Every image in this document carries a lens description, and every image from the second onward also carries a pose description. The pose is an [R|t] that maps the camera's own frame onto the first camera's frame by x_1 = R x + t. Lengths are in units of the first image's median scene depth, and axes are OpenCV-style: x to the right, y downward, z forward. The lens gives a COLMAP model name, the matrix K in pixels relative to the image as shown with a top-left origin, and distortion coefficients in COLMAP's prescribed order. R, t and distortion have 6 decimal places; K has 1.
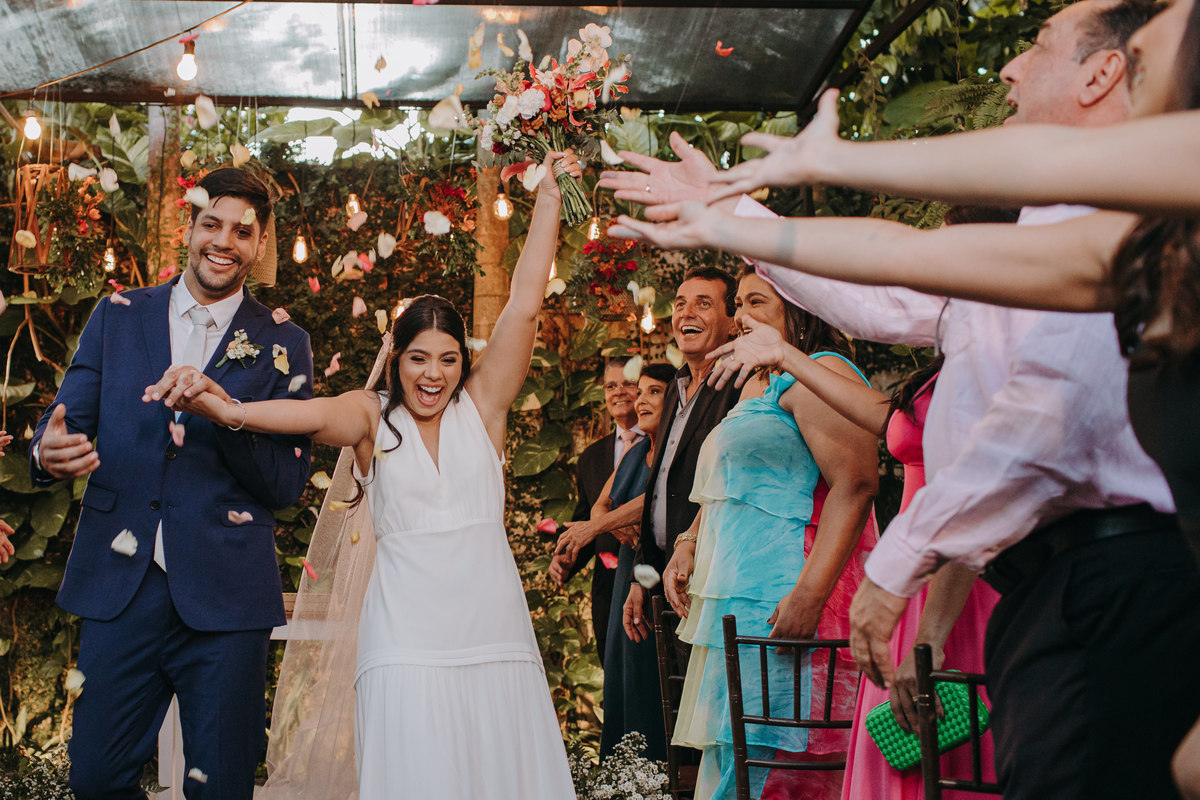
lens RADIAL K [[3592.5, 0, 600.0], [0, 3592.5, 400.0], [0, 0, 1]] dist [-0.252443, 2.666401]
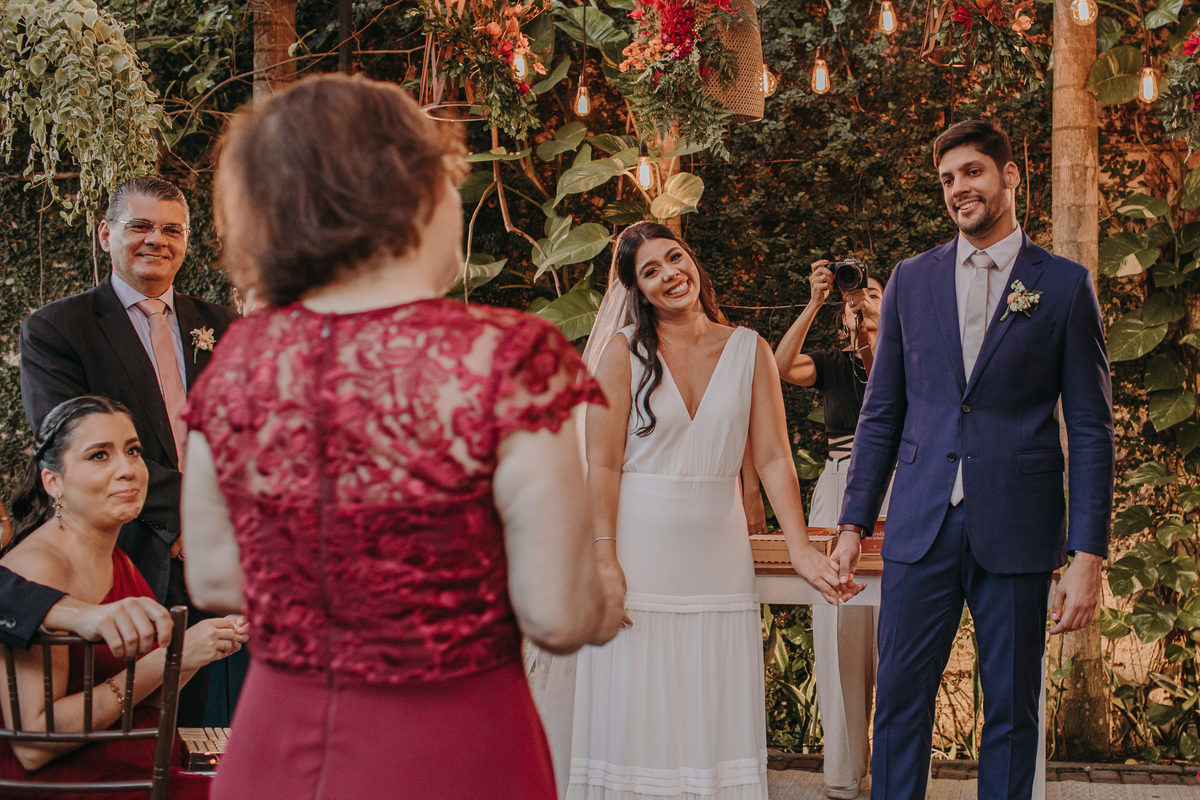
lens RADIAL K [[2377.3, 0, 600.0], [0, 2377.3, 465.0], [0, 0, 1]] dist [-0.045096, -0.432529]
pose [[0.958960, -0.006659, -0.283464, 0.015505], [0.030651, 0.996300, 0.080290, -0.000947], [0.281880, -0.085684, 0.955616, 0.476219]]
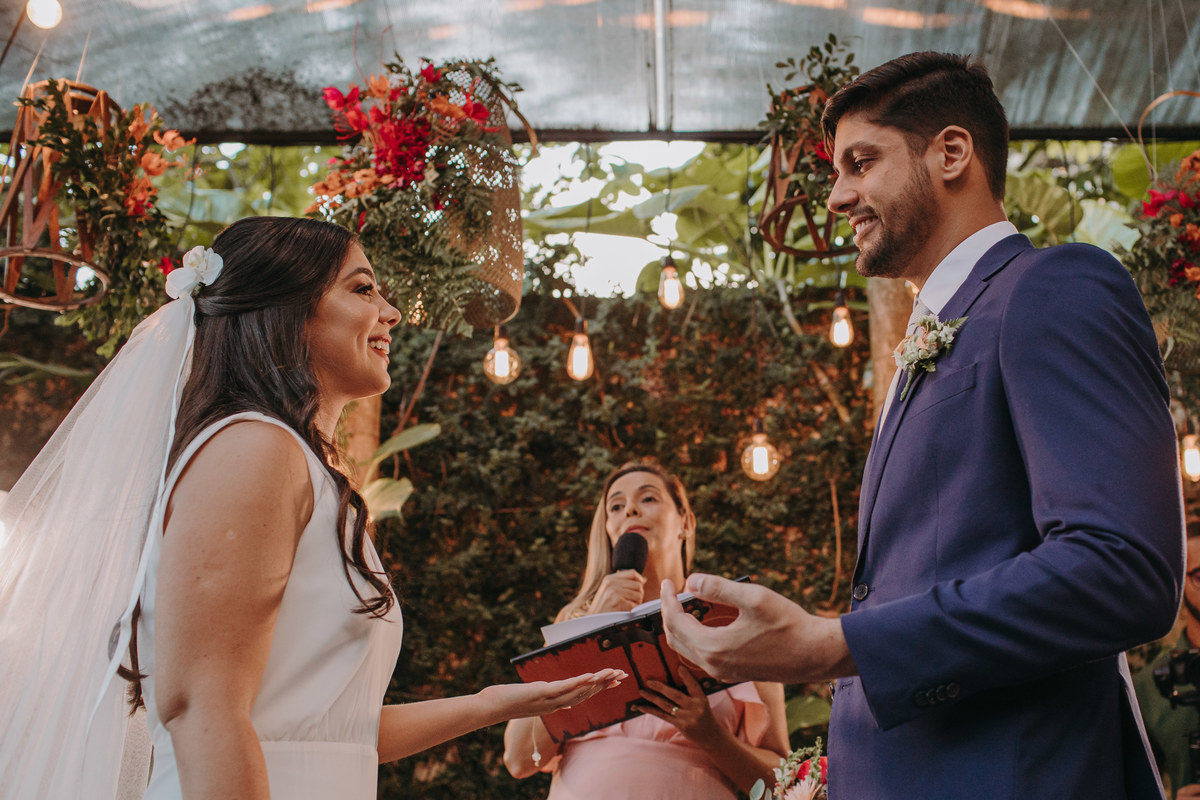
lens RADIAL K [[1577.8, 0, 716.0], [0, 1577.8, 397.9], [0, 0, 1]] dist [-0.081693, 0.024342]
pose [[0.999158, -0.038652, -0.013735, -0.057280], [0.031429, 0.936529, -0.349177, 0.052103], [0.026360, 0.348452, 0.936956, 0.747506]]
